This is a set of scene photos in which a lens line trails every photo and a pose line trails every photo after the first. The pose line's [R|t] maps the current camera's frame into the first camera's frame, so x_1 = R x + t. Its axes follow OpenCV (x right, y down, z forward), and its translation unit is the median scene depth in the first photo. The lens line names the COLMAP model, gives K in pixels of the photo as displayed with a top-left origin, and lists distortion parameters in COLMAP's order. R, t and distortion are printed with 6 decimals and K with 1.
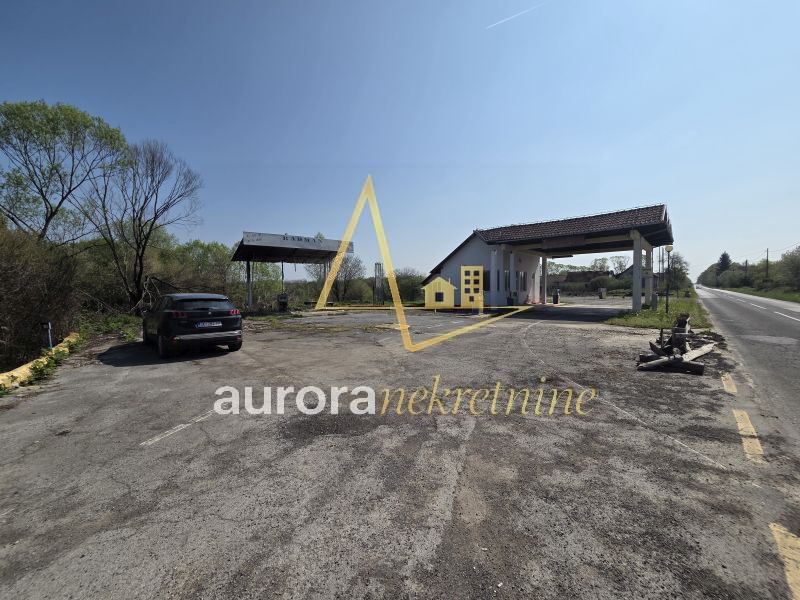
lens RADIAL K [[327.5, 0, 400.0], [0, 327.5, 300.0], [0, 0, 1]] dist [0.002085, 0.000181]
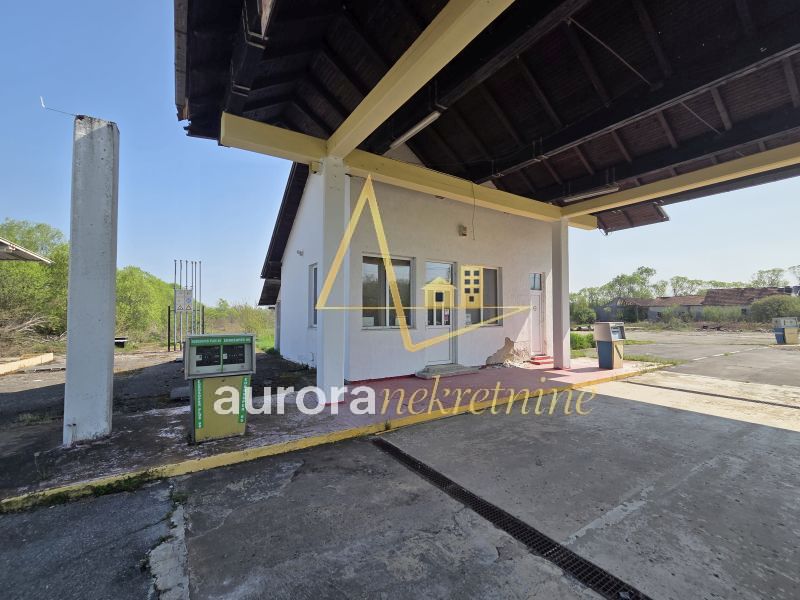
lens RADIAL K [[340.9, 0, 400.0], [0, 340.9, 300.0], [0, 0, 1]] dist [0.002089, 0.000391]
pose [[0.961846, -0.002609, -0.273581, 0.109498], [-0.017291, 0.997376, -0.070302, -0.007739], [0.273046, 0.072351, 0.959276, 0.184009]]
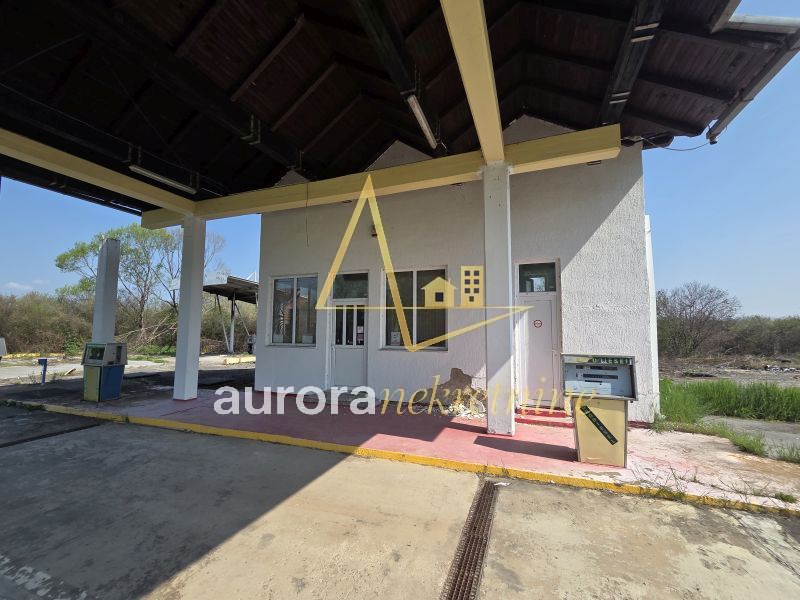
lens RADIAL K [[340.9, 0, 400.0], [0, 340.9, 300.0], [0, 0, 1]] dist [0.002089, 0.000391]
pose [[0.346581, -0.076660, -0.934882, 0.171674], [-0.038668, 0.994640, -0.095895, -0.010775], [0.937223, 0.069385, 0.341759, 0.255569]]
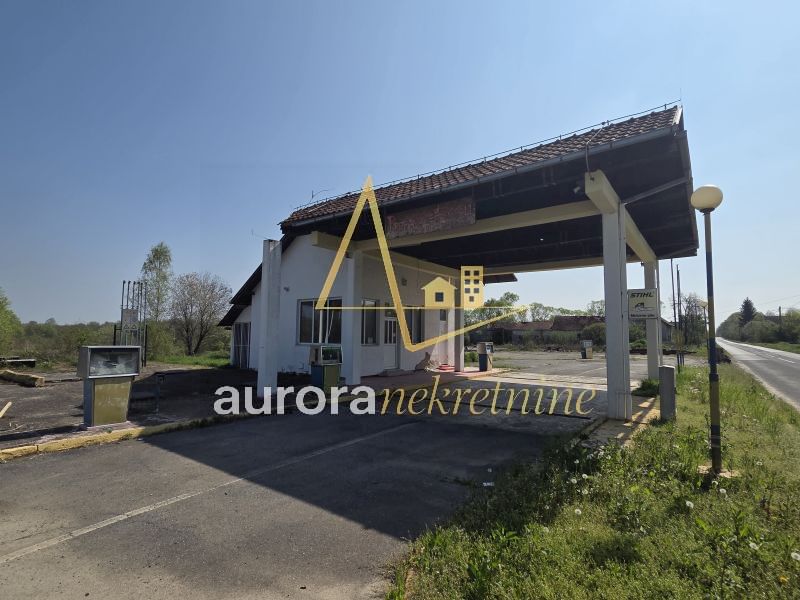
lens RADIAL K [[405.8, 0, 400.0], [0, 405.8, 300.0], [0, 0, 1]] dist [0.010693, 0.000019]
pose [[0.996600, 0.028175, 0.077420, 0.085963], [-0.018699, 0.992537, -0.120499, -0.005405], [-0.080238, 0.118642, 0.989690, 0.109528]]
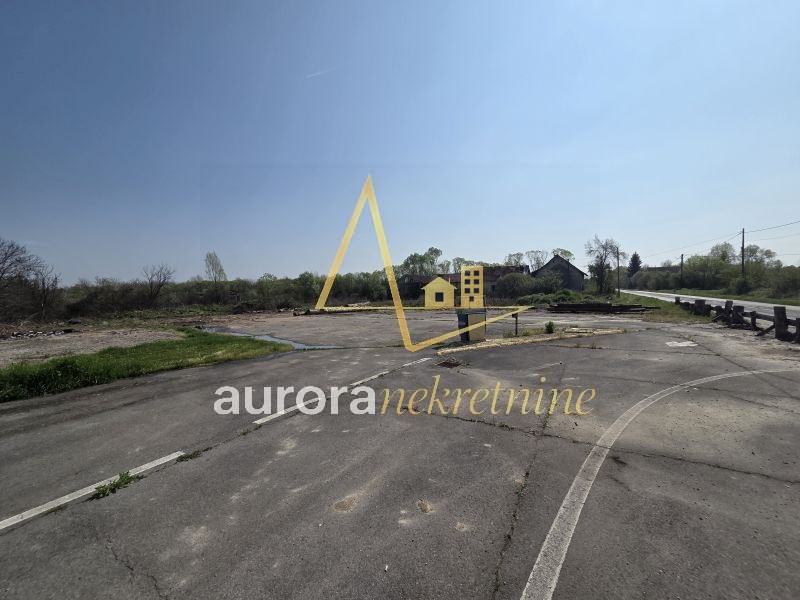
lens RADIAL K [[327.5, 0, 400.0], [0, 327.5, 300.0], [0, 0, 1]] dist [0.002085, 0.000181]
pose [[0.982114, -0.006327, 0.188182, 0.219592], [0.008235, 0.999922, -0.009362, -0.010631], [-0.188108, 0.010744, 0.982090, 0.321241]]
